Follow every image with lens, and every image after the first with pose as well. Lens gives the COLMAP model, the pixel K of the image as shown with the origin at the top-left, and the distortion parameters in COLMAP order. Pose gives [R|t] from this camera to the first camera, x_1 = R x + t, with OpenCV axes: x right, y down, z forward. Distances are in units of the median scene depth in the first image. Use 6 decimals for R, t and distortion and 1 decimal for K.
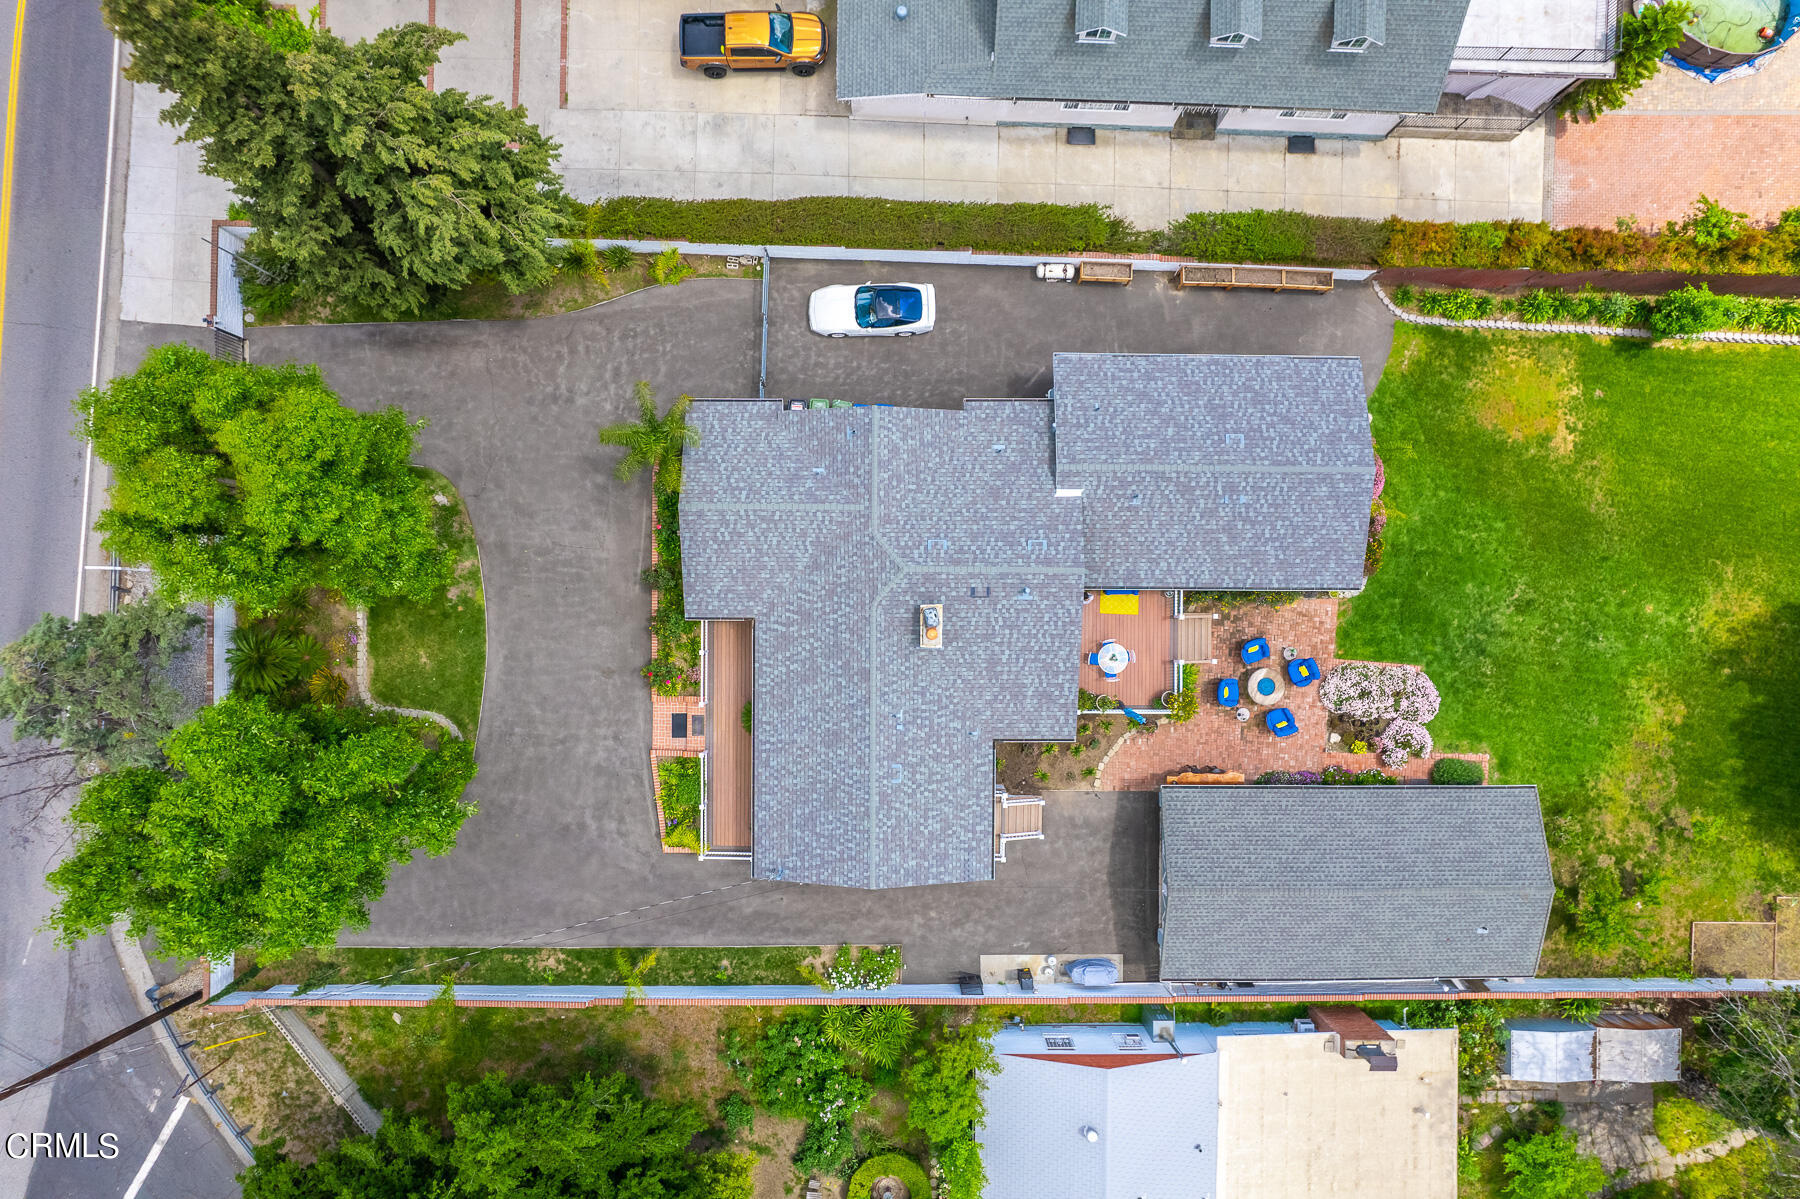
lens RADIAL K [[1176.5, 0, 930.3], [0, 1176.5, 595.2], [0, 0, 1]] dist [-0.021972, 0.004354]
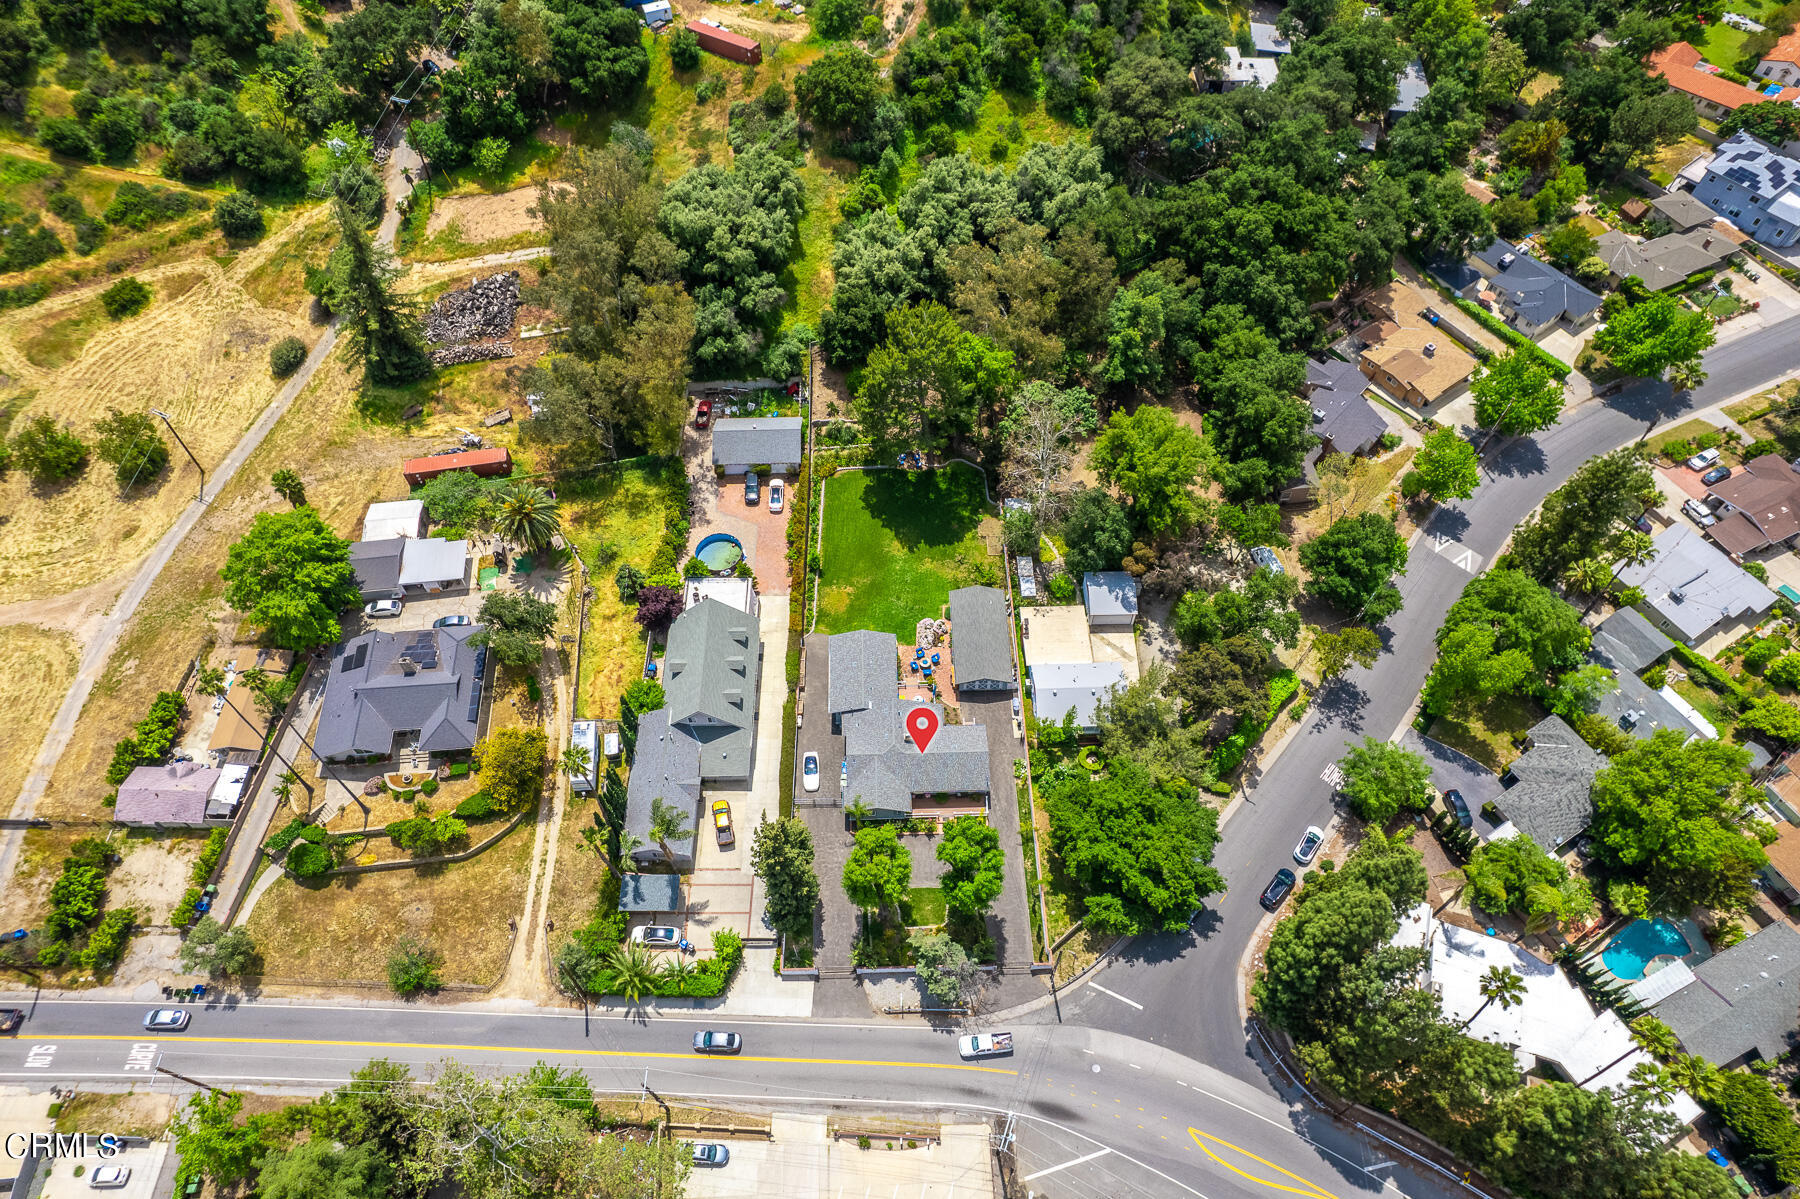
lens RADIAL K [[1153.5, 0, 900.0], [0, 1153.5, 599.5], [0, 0, 1]] dist [-0.027175, -0.000353]
pose [[-0.032515, -0.829318, 0.557830, -1.385768], [0.999469, -0.028090, 0.016496, -0.041091], [0.001989, 0.558070, 0.829791, -1.804484]]
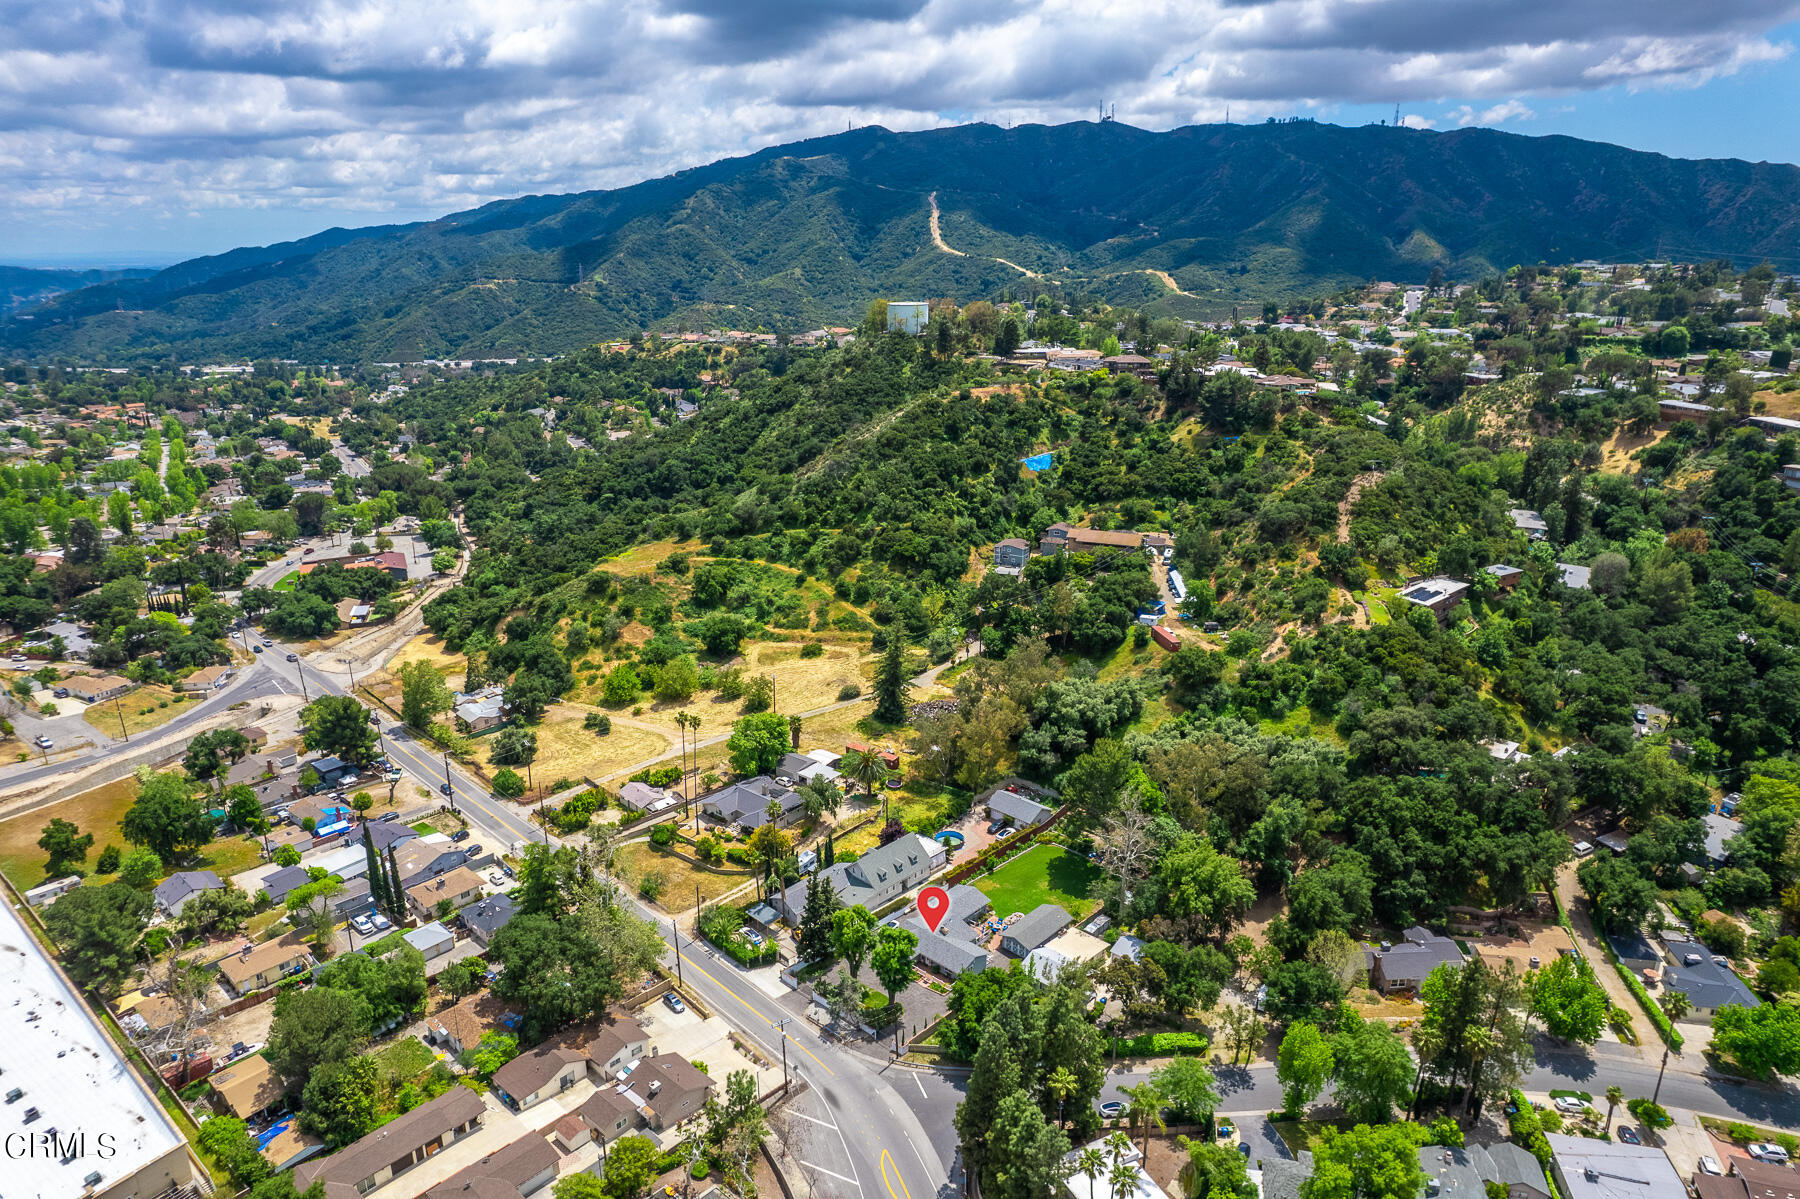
lens RADIAL K [[1153.5, 0, 900.0], [0, 1153.5, 599.5], [0, 0, 1]] dist [-0.027175, -0.000353]
pose [[0.677656, -0.241180, 0.694705, -3.015439], [0.735288, 0.207369, -0.645252, 2.600563], [0.011562, 0.948067, 0.317861, -1.842517]]
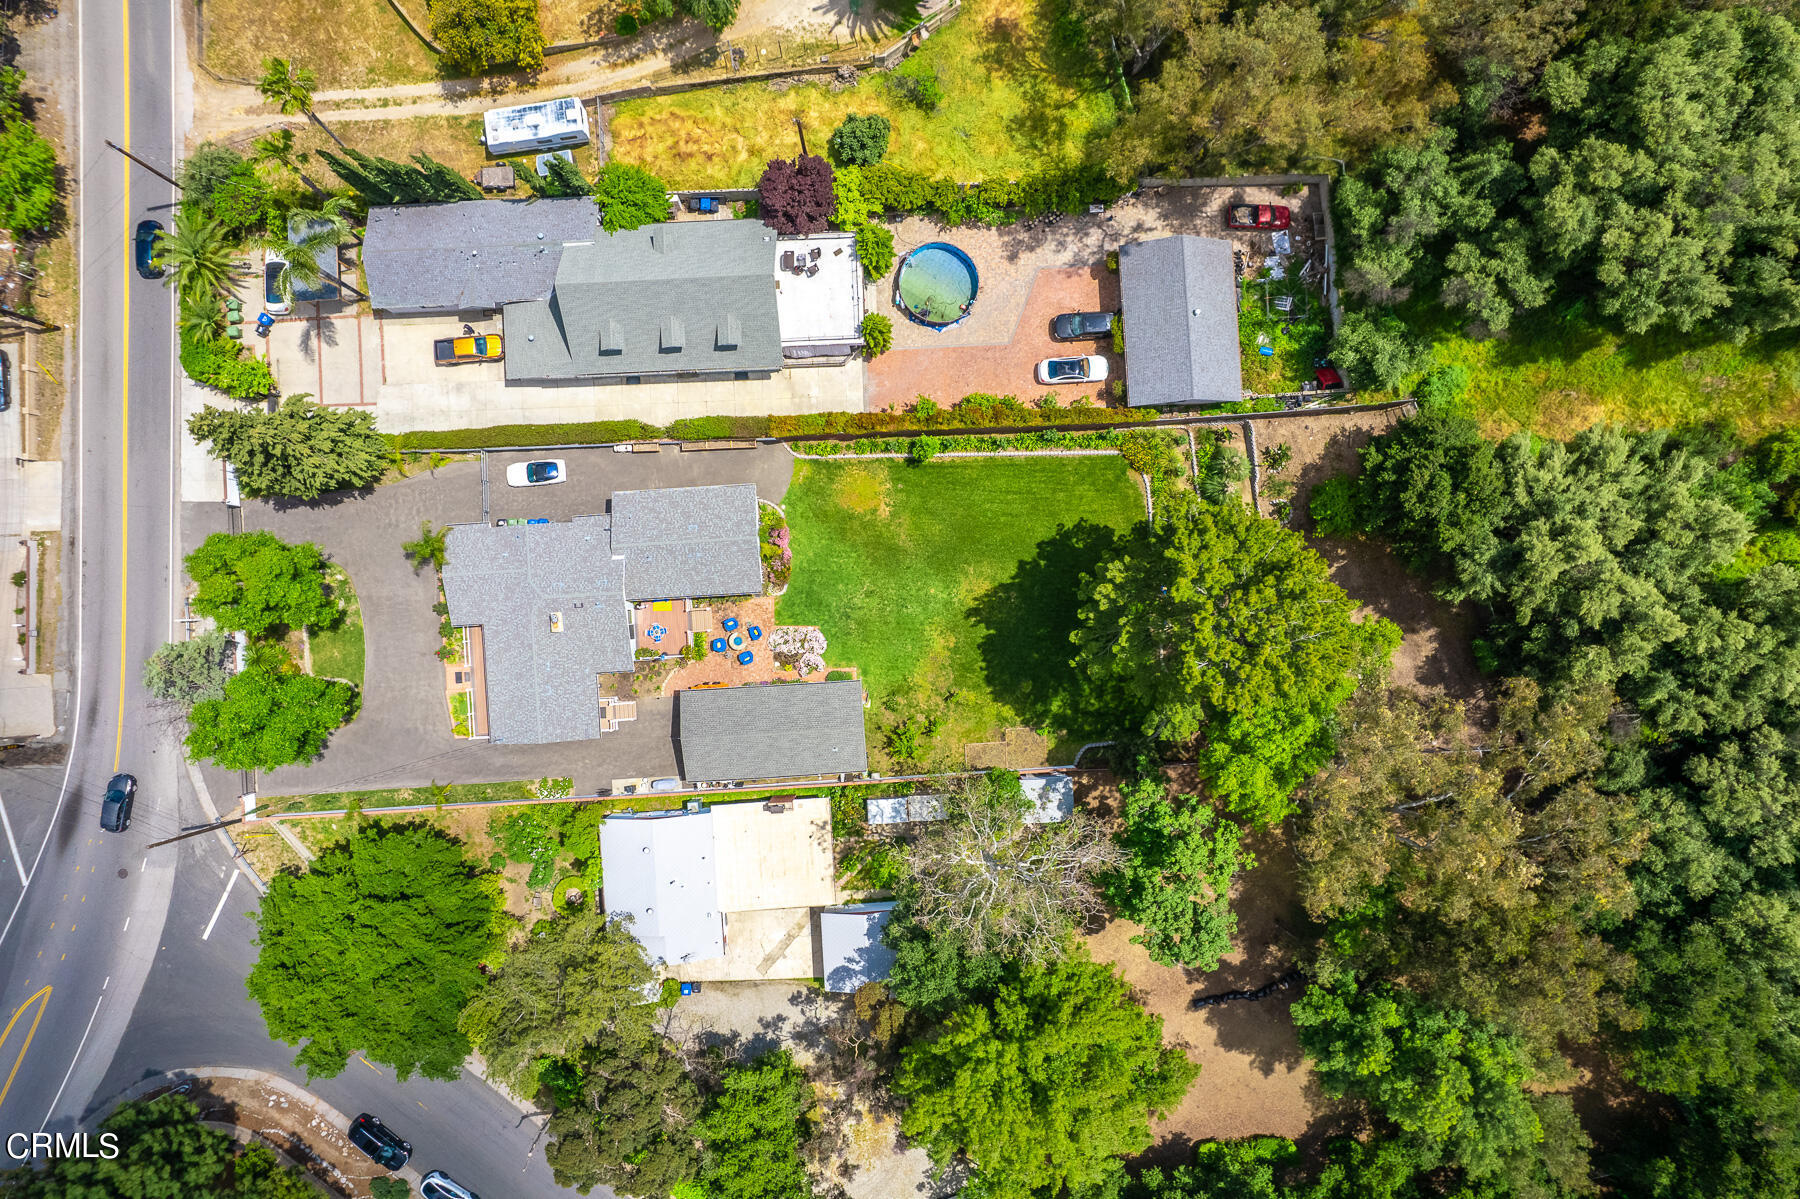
lens RADIAL K [[1153.5, 0, 900.0], [0, 1153.5, 599.5], [0, 0, 1]] dist [-0.027175, -0.000353]
pose [[0.997773, -0.065632, -0.011927, 0.602341], [0.065676, 0.997835, 0.003332, 0.016707], [0.011683, -0.004108, 0.999923, -1.031009]]
